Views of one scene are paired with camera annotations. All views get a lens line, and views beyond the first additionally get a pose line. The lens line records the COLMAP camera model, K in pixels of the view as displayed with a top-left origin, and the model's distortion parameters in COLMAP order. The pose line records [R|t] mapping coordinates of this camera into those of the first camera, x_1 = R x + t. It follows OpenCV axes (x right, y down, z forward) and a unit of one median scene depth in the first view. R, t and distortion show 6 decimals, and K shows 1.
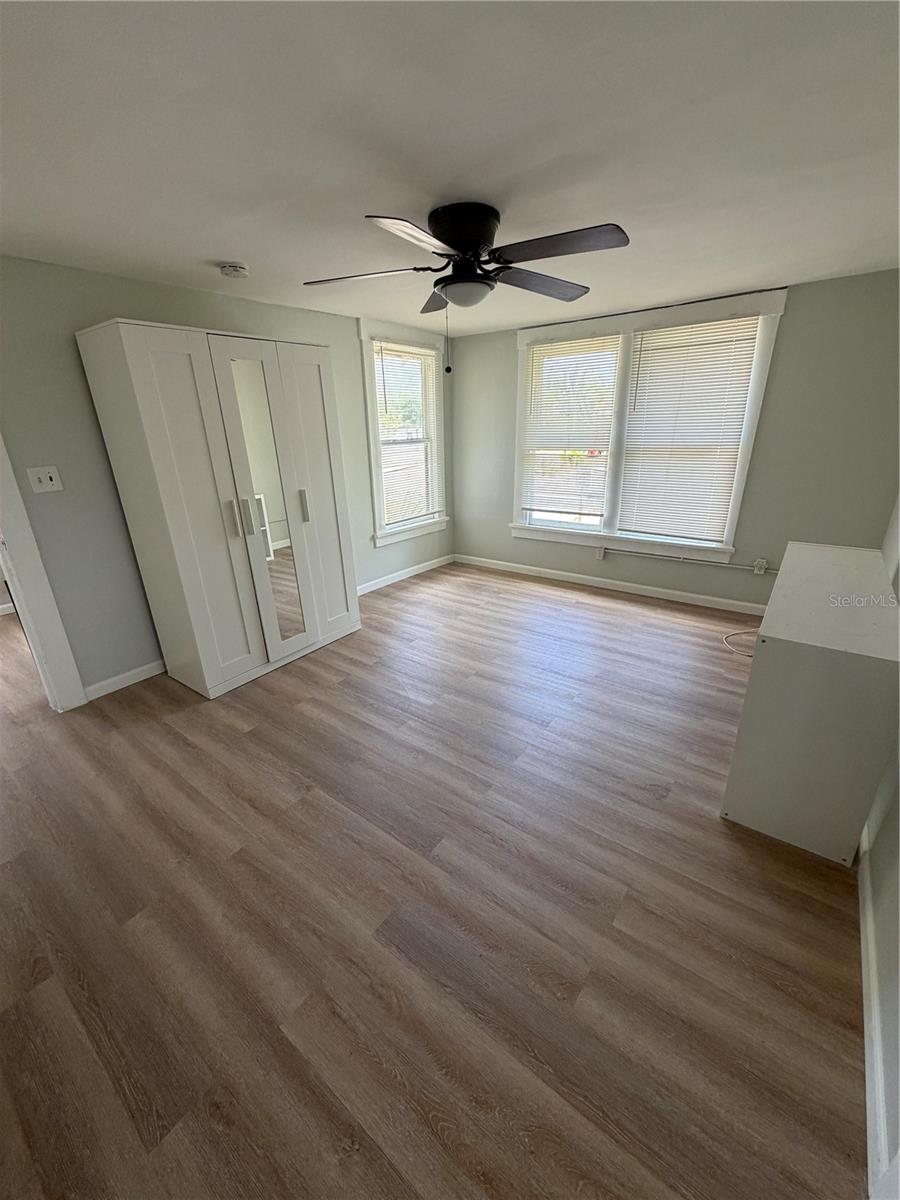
lens RADIAL K [[482.6, 0, 450.7], [0, 482.6, 604.1], [0, 0, 1]] dist [0.001545, 0.000140]
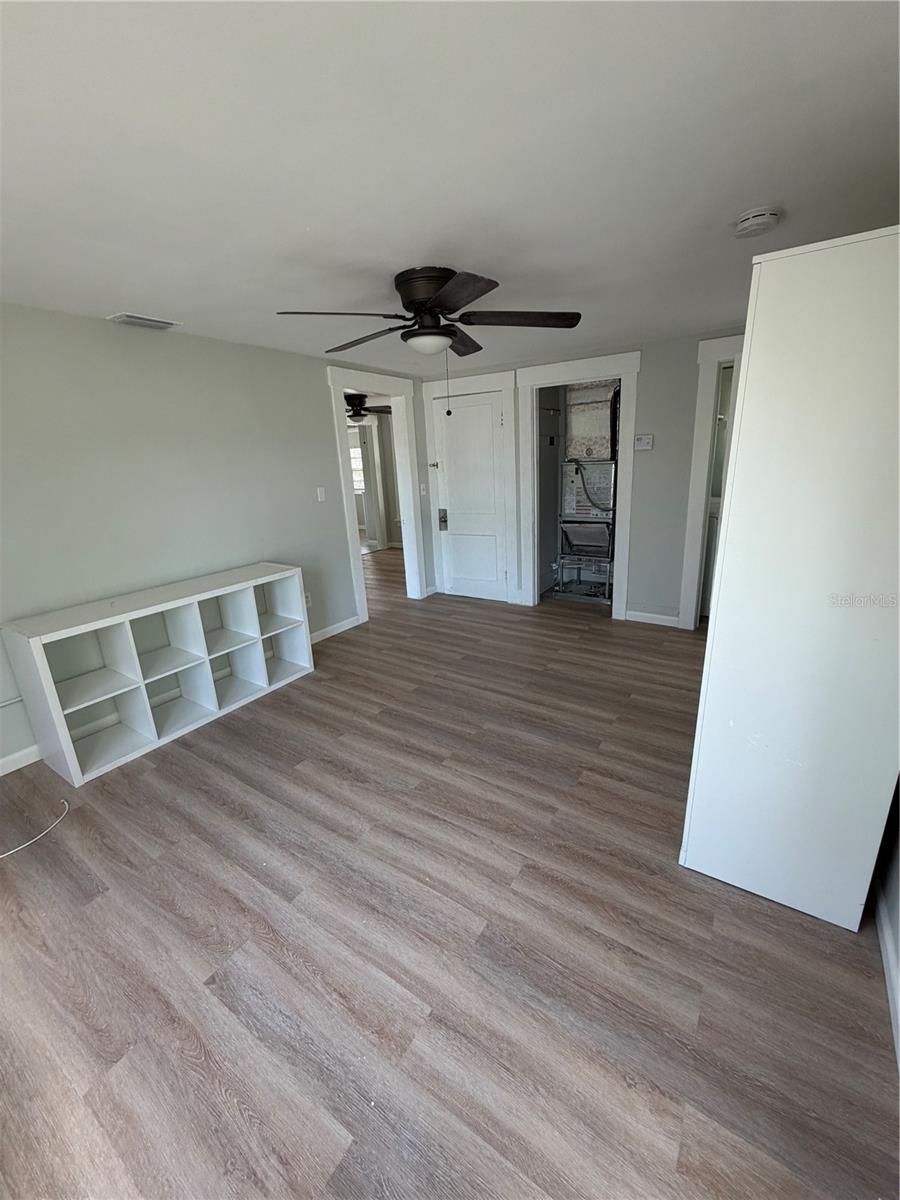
lens RADIAL K [[482.6, 0, 448.6], [0, 482.6, 597.5], [0, 0, 1]] dist [0.001545, 0.000140]
pose [[-0.995963, 0.082999, -0.034182, 0.040968], [0.044907, 0.790453, 0.610875, -0.498137], [0.077721, 0.606874, -0.790989, 1.284323]]
